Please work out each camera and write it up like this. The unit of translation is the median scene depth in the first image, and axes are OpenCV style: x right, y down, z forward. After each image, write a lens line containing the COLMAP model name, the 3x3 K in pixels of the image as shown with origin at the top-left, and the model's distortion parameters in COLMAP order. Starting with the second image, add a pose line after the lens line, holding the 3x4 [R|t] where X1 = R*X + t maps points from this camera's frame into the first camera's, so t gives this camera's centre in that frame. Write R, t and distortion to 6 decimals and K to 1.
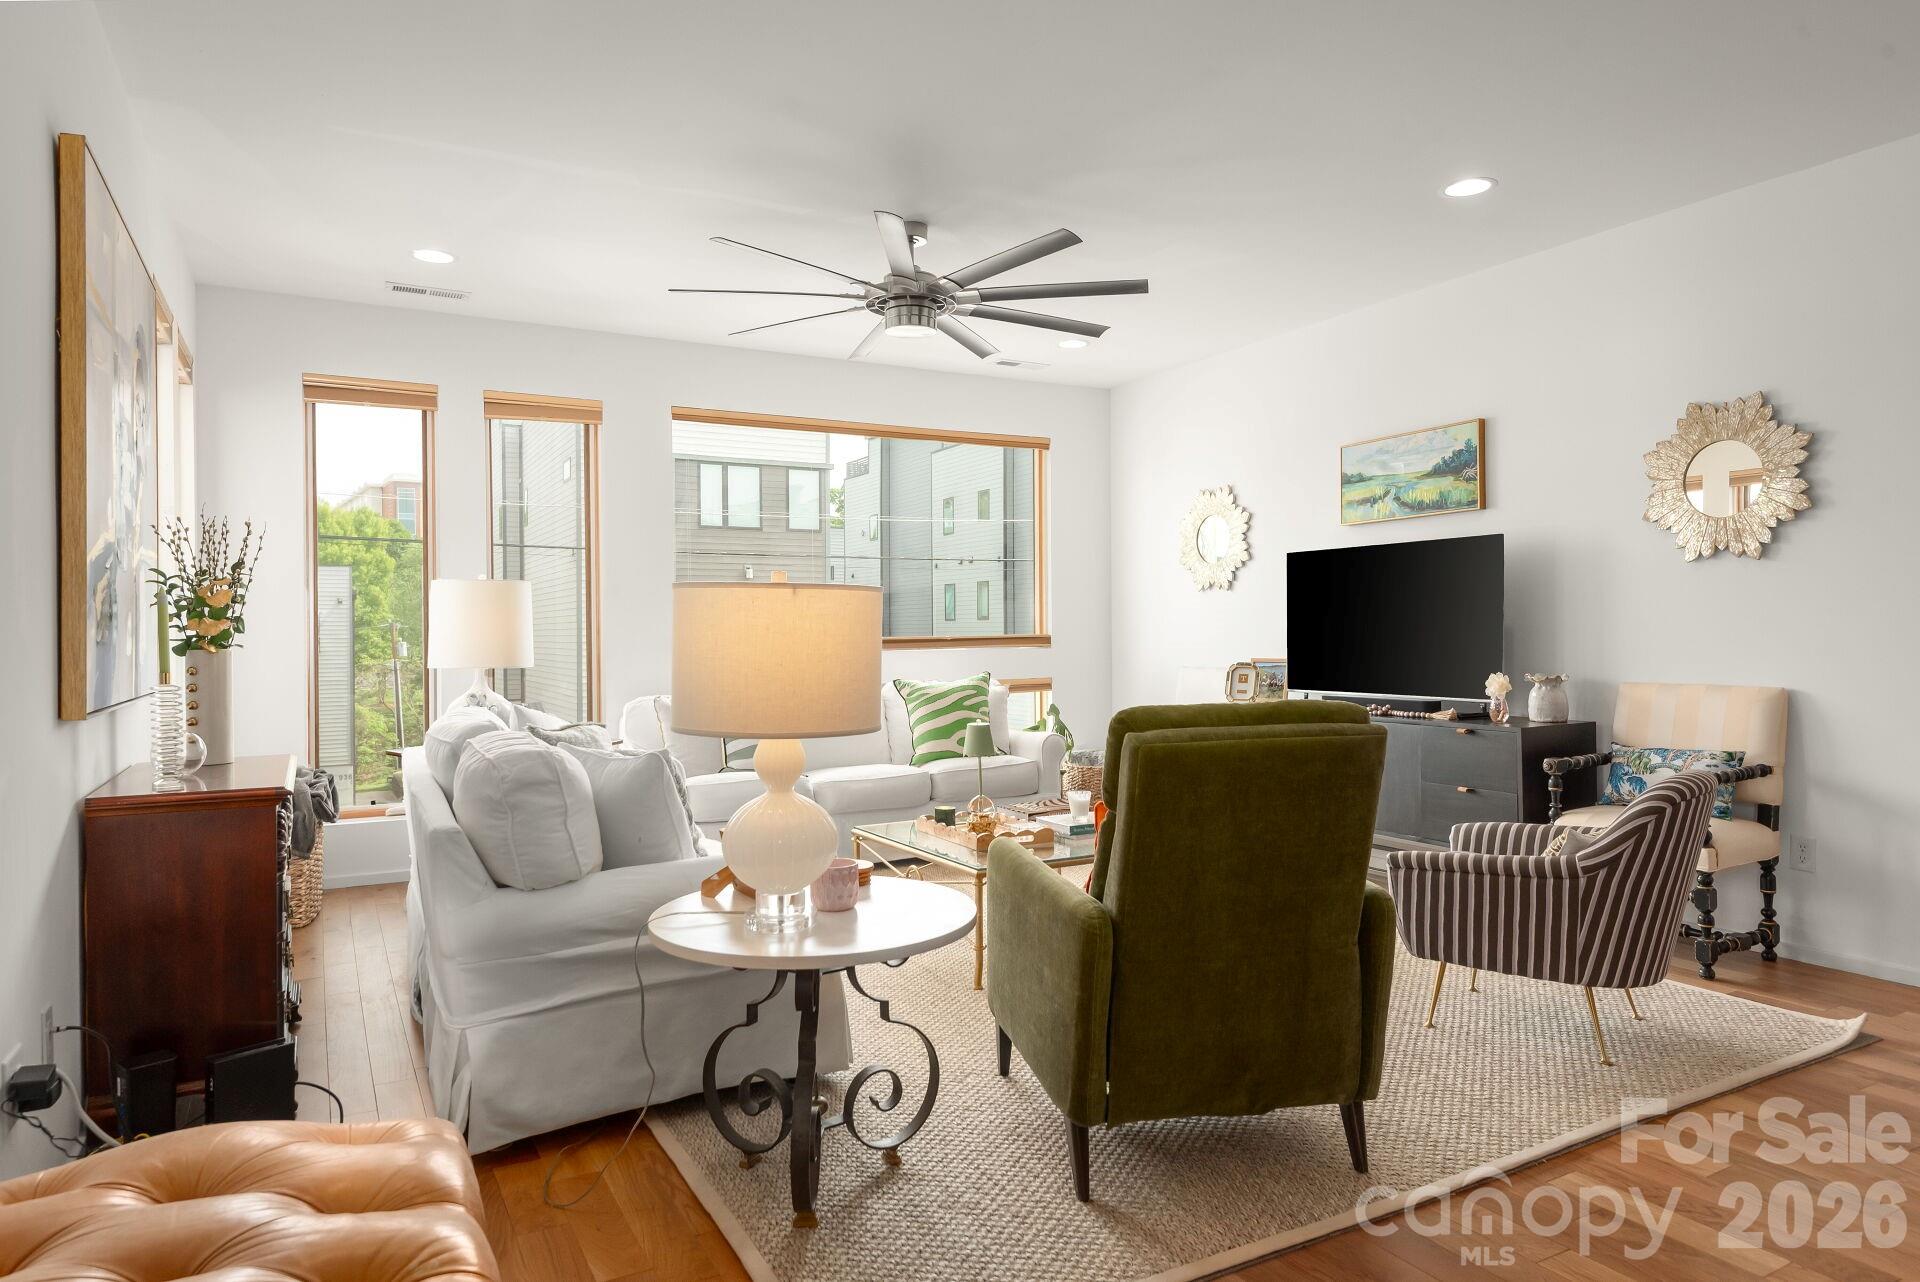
lens RADIAL K [[1210.0, 0, 964.3], [0, 1210.0, 638.9], [0, 0, 1]] dist [0.044089, 0.002609]
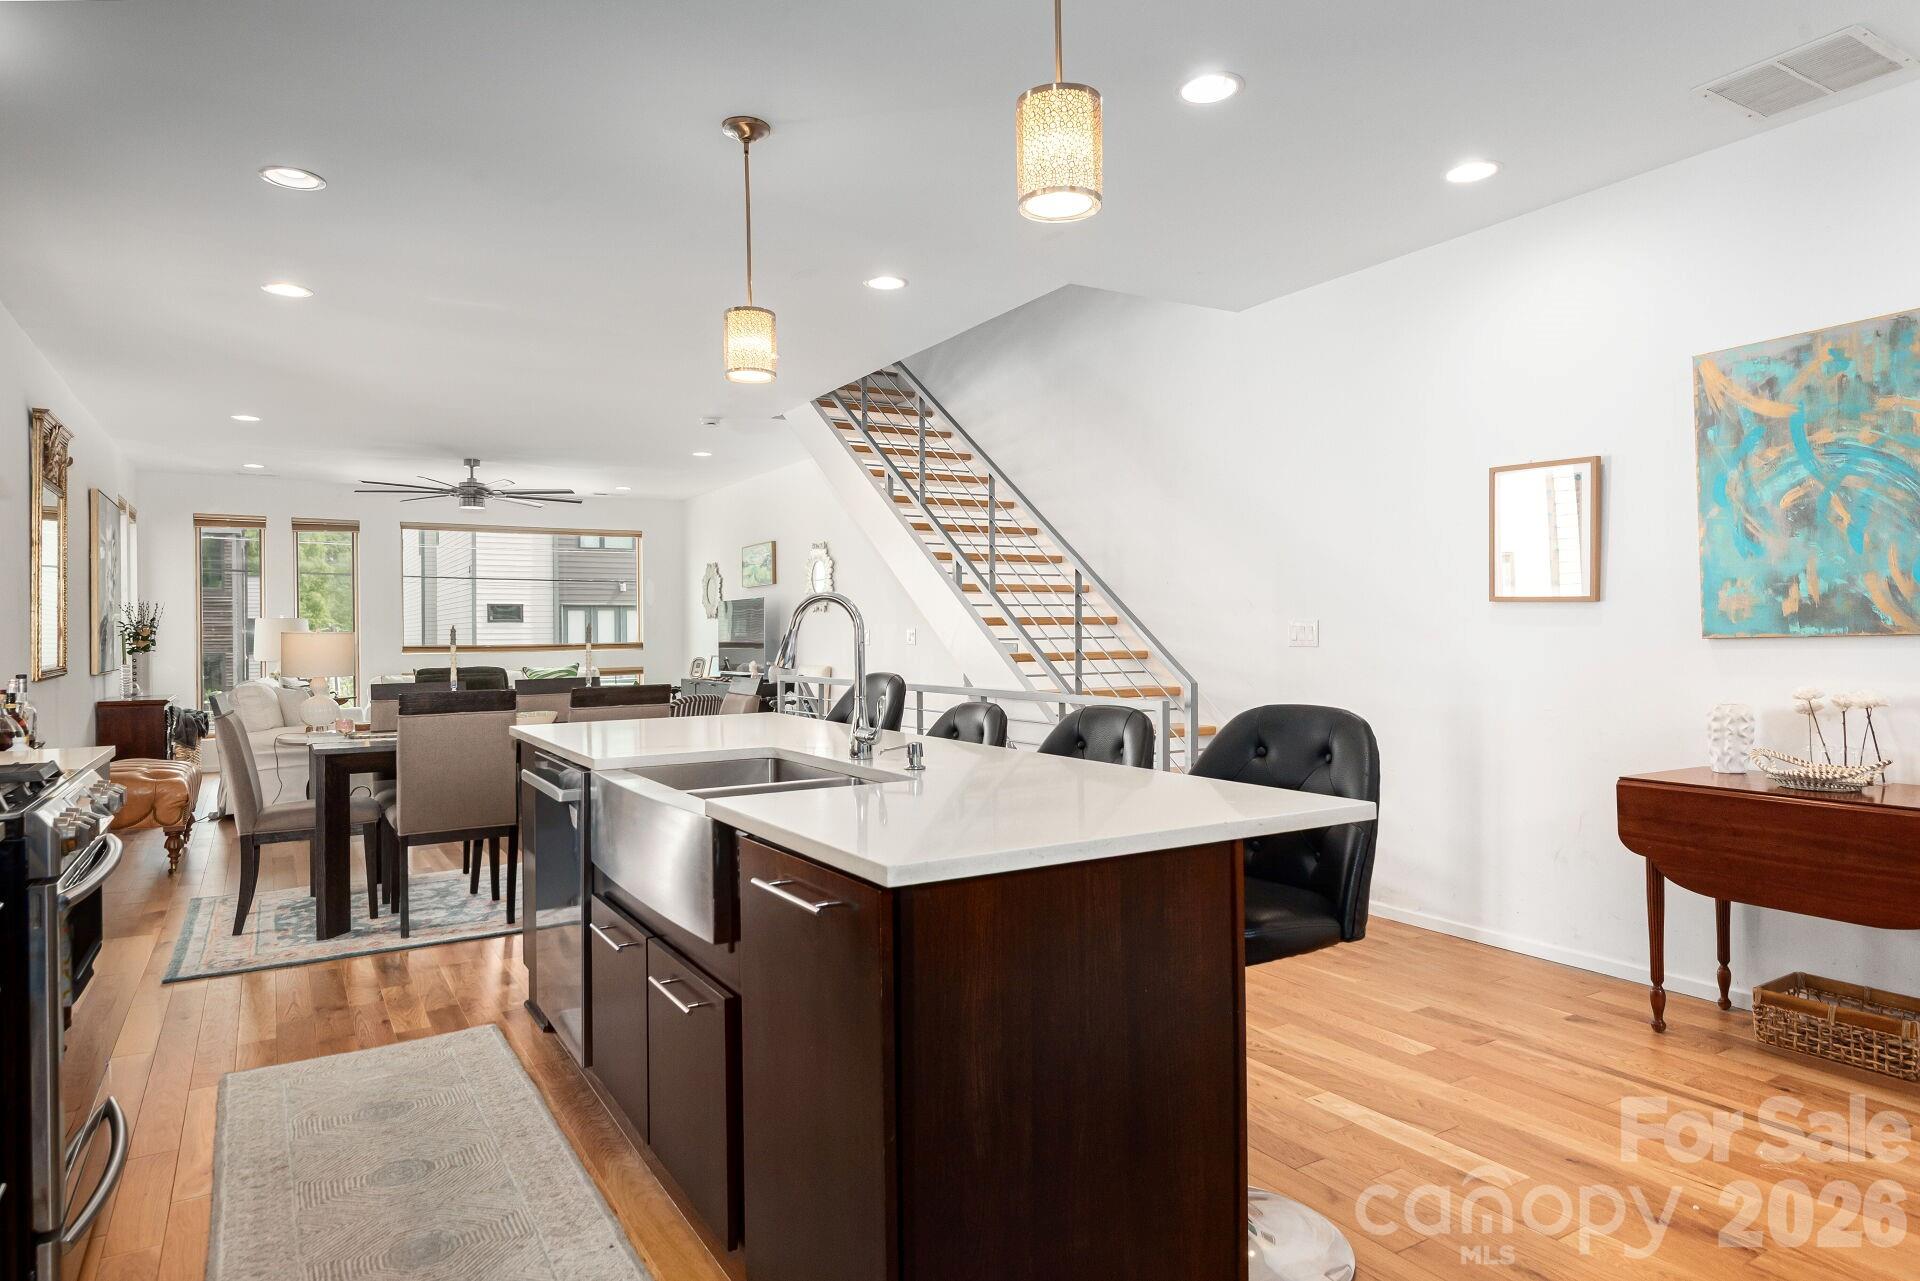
lens RADIAL K [[1162.9, 0, 962.3], [0, 1162.9, 628.1], [0, 0, 1]] dist [0.027117, 0.001097]
pose [[0.998945, -0.000870, 0.045905, 0.983940], [0.001279, 0.999960, -0.008884, -0.017973], [-0.045896, 0.008933, 0.998906, -1.534484]]
